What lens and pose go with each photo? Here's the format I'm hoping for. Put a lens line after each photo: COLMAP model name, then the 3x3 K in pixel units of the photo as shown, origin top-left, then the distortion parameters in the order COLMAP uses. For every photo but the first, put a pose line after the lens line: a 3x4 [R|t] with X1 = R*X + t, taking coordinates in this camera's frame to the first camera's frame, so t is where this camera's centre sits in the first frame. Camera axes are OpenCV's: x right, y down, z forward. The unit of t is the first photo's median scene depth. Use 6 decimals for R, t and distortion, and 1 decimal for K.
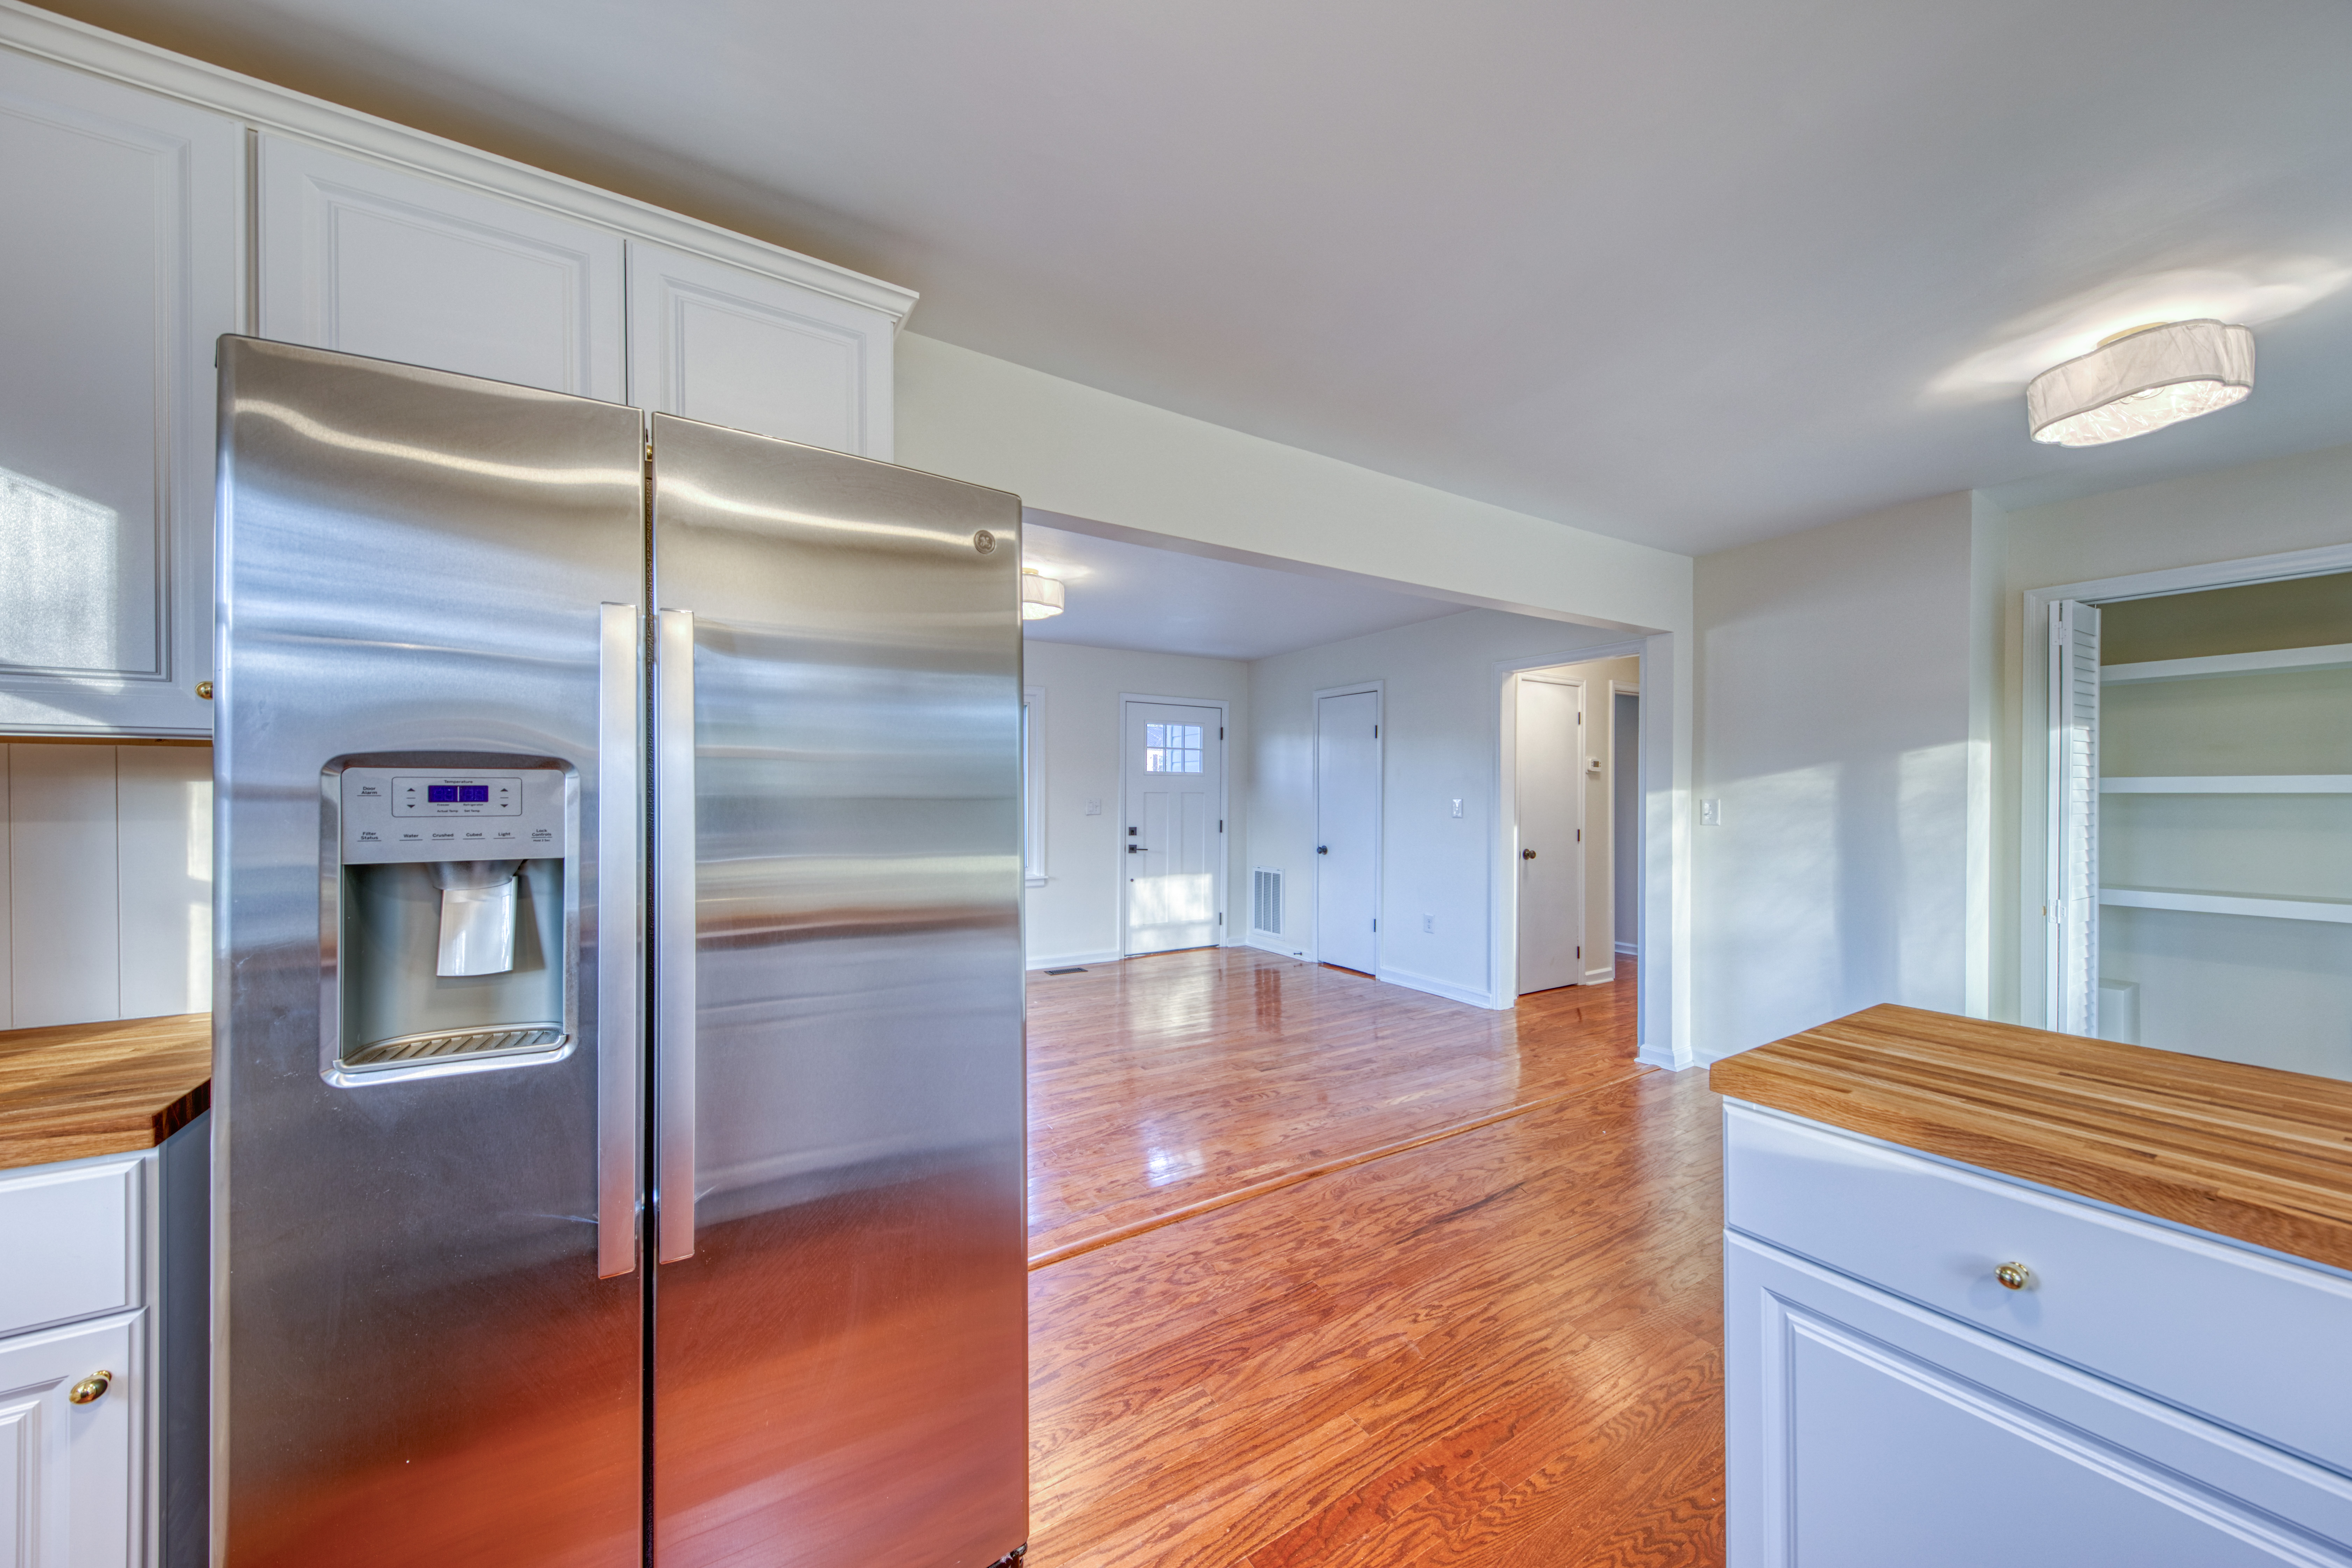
lens RADIAL K [[824.1, 0, 1192.8], [0, 824.1, 805.4], [0, 0, 1]] dist [0.000194, -0.001758]
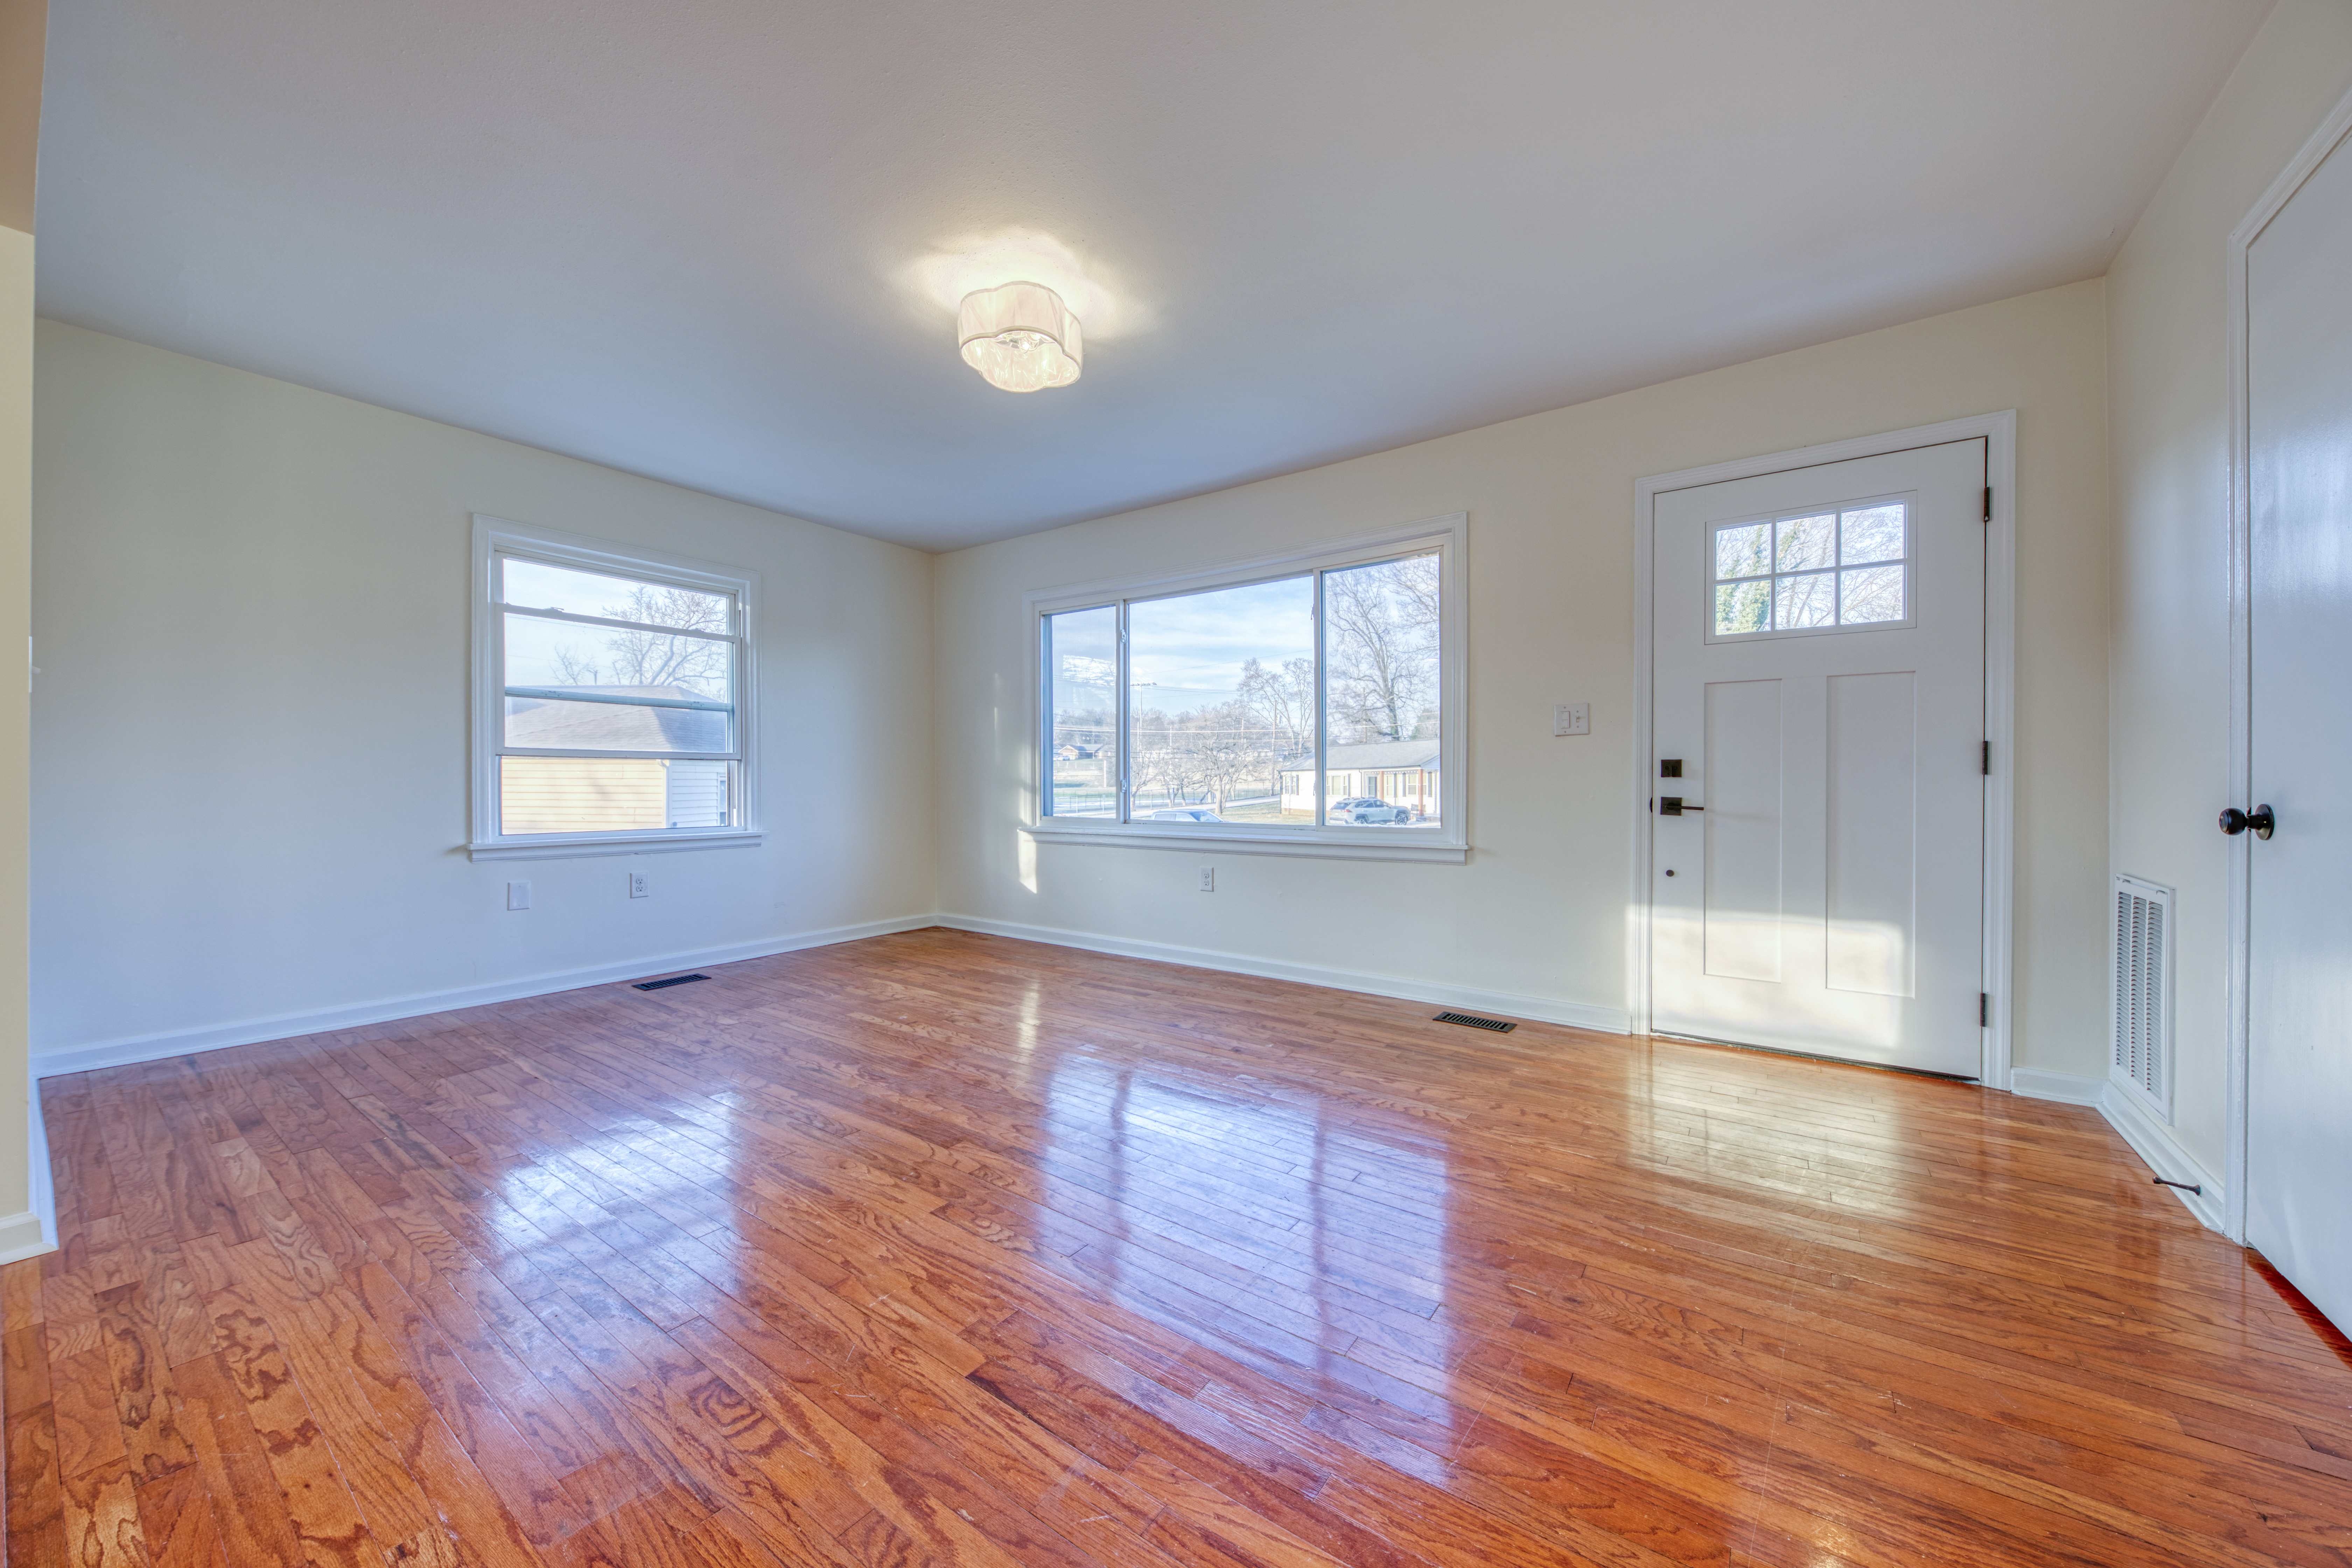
lens RADIAL K [[824.1, 0, 1191.9], [0, 824.1, 791.1], [0, 0, 1]] dist [0.000194, -0.001758]
pose [[0.369659, 0.004147, -0.929158, 0.260960], [-0.006432, 0.999978, 0.001904, 0.044871], [0.929145, 0.005273, 0.369678, 0.571043]]
